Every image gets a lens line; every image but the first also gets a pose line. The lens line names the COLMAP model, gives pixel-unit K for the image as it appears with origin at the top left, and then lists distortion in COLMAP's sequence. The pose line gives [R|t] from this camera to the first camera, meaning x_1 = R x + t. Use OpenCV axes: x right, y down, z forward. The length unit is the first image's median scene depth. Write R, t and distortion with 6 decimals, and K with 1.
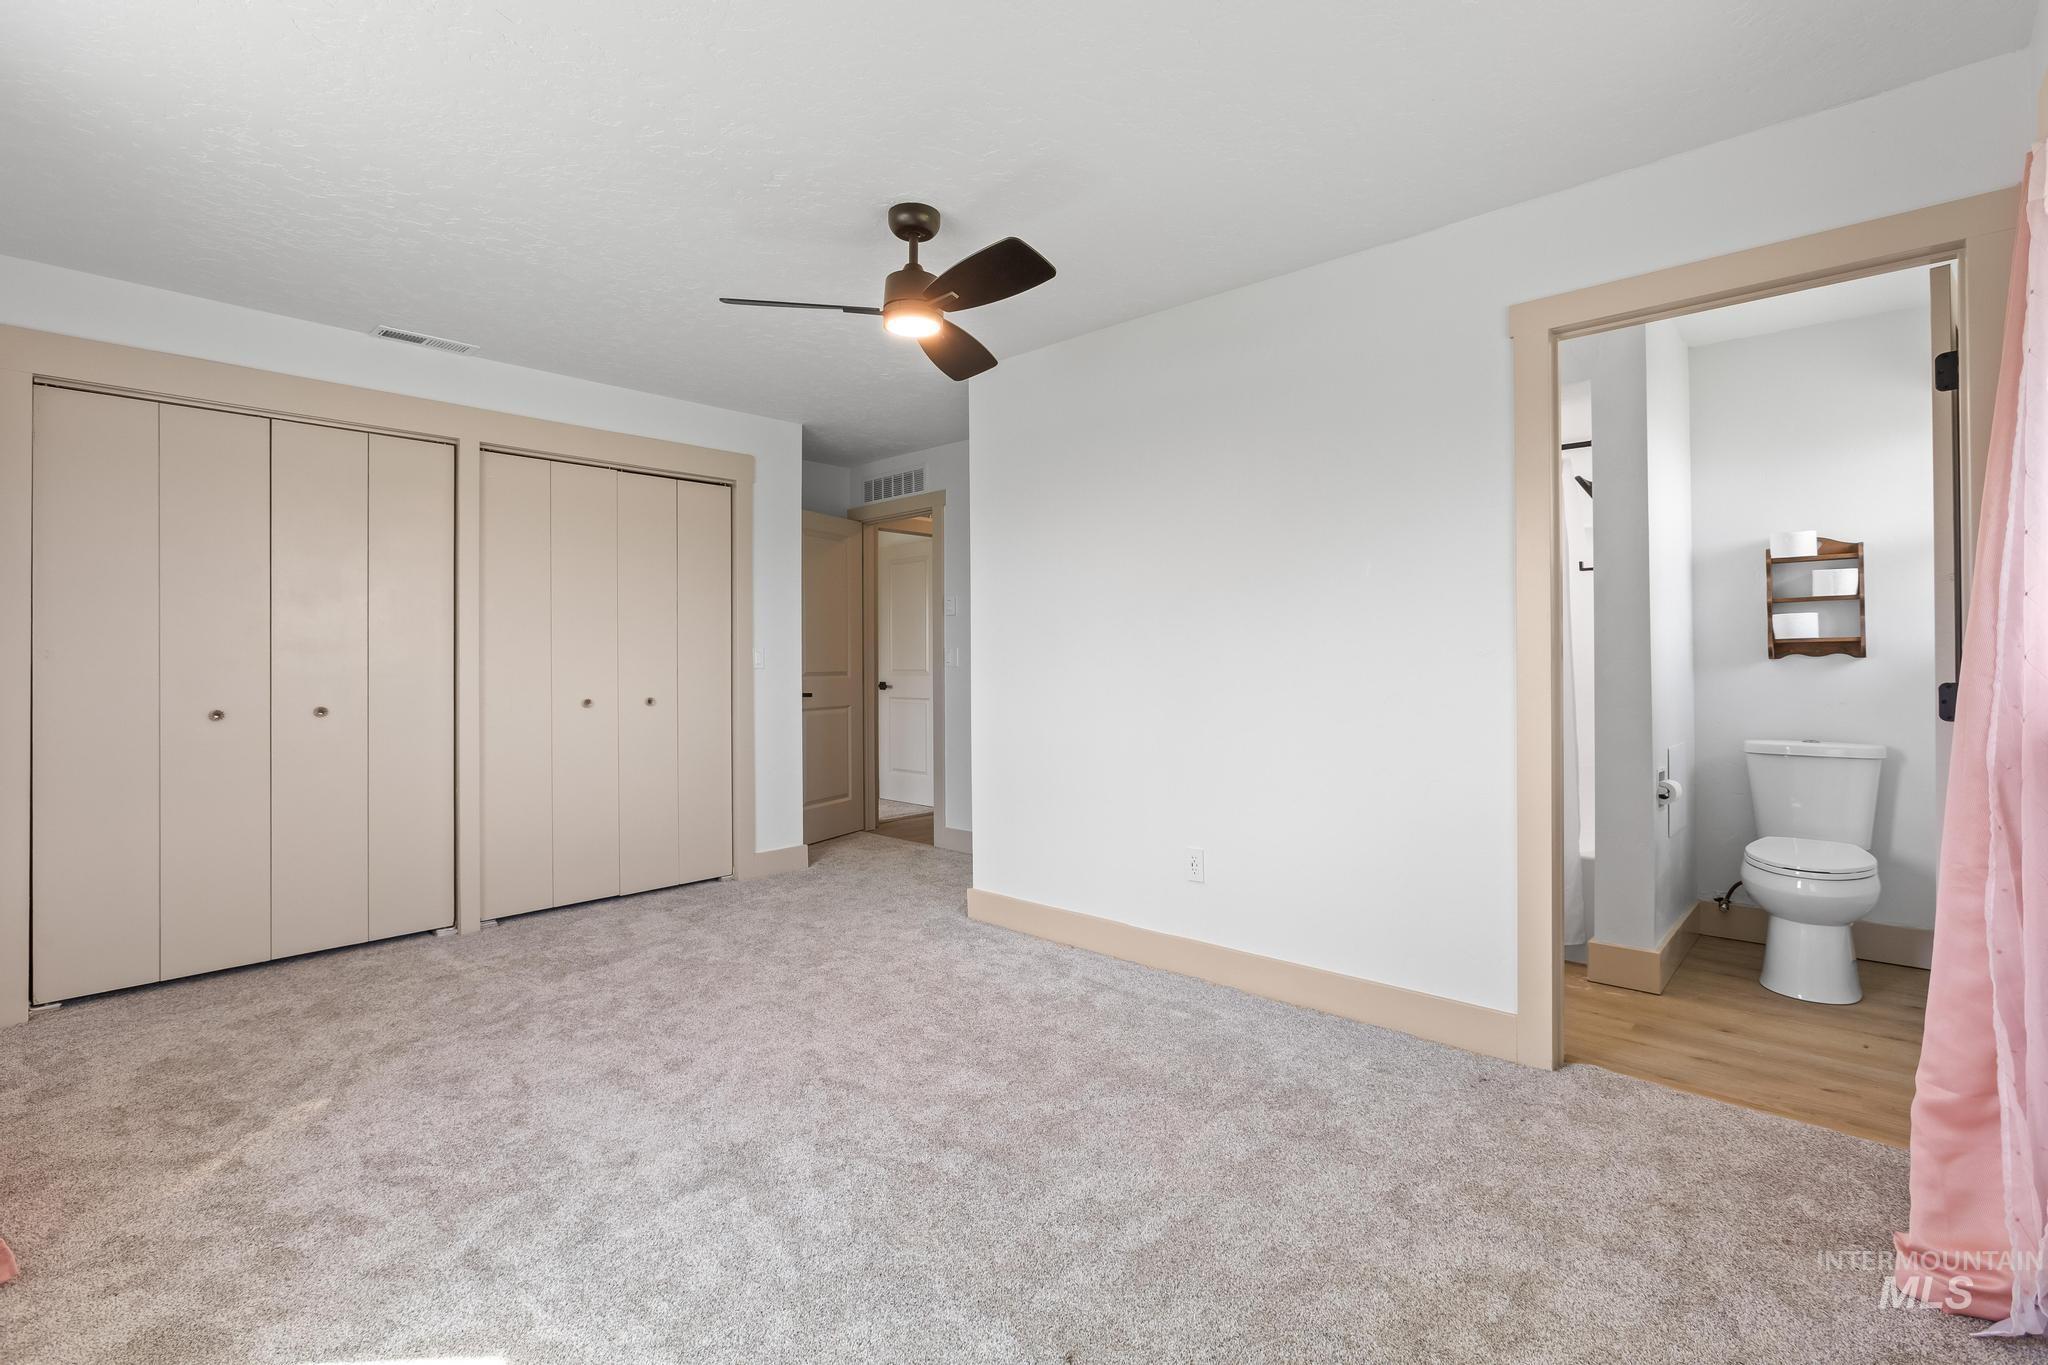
lens RADIAL K [[933.8, 0, 1022.3], [0, 933.8, 636.7], [0, 0, 1]] dist [-0.000883, 0.000020]
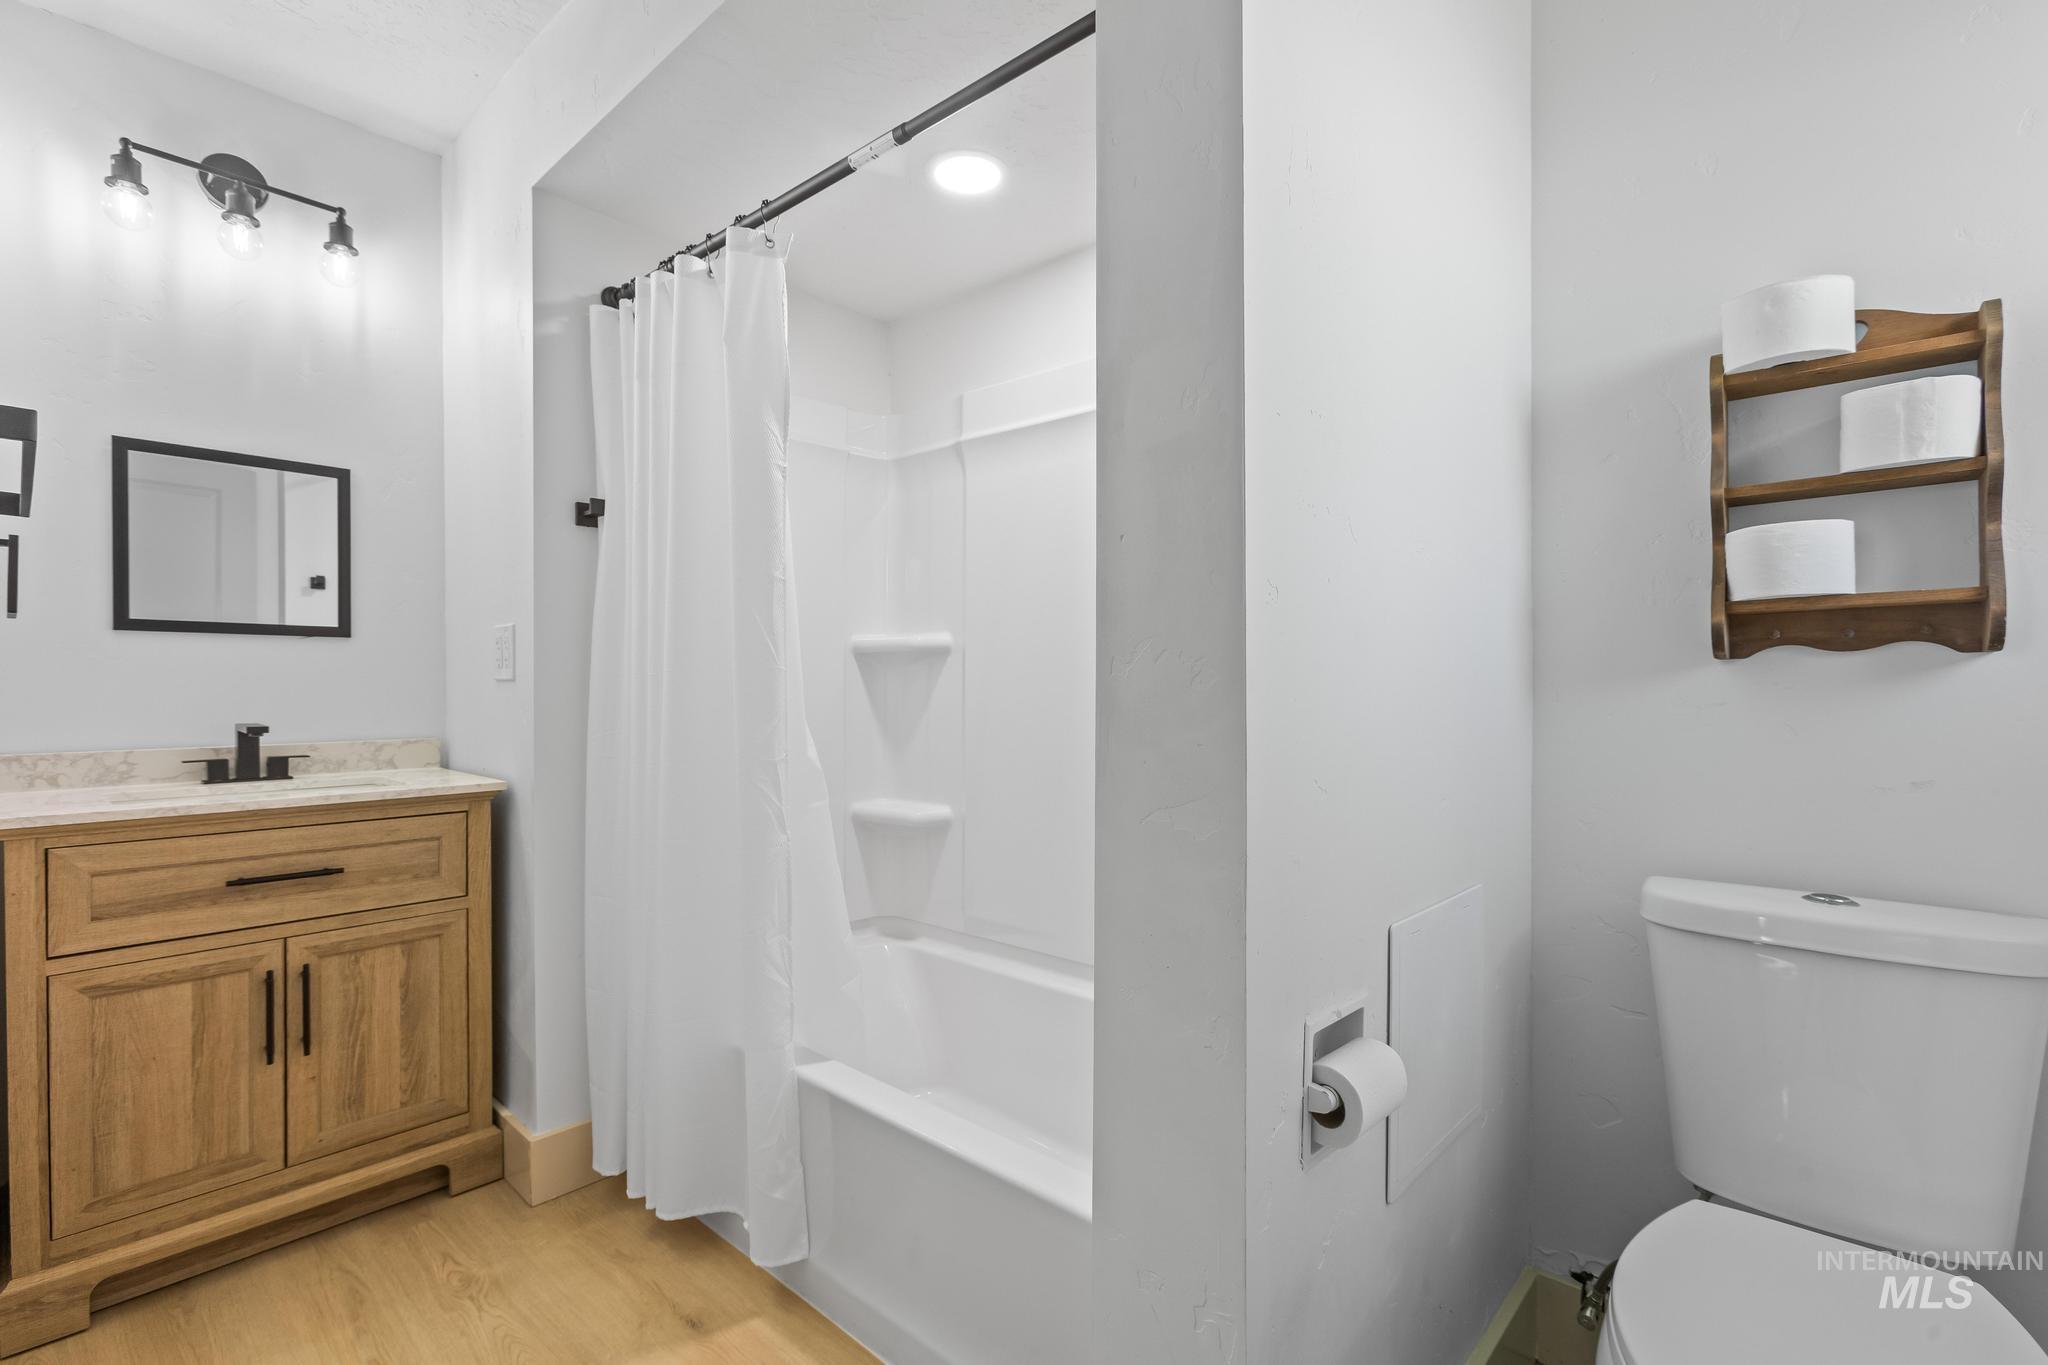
lens RADIAL K [[927.9, 0, 1027.2], [0, 927.9, 676.5], [0, 0, 1]] dist [-0.000633, 0.000392]
pose [[0.999983, 0.003539, 0.004679, 0.539736], [-0.003601, 0.999905, 0.013322, 0.027769], [-0.004631, -0.013339, 0.999900, 0.651103]]
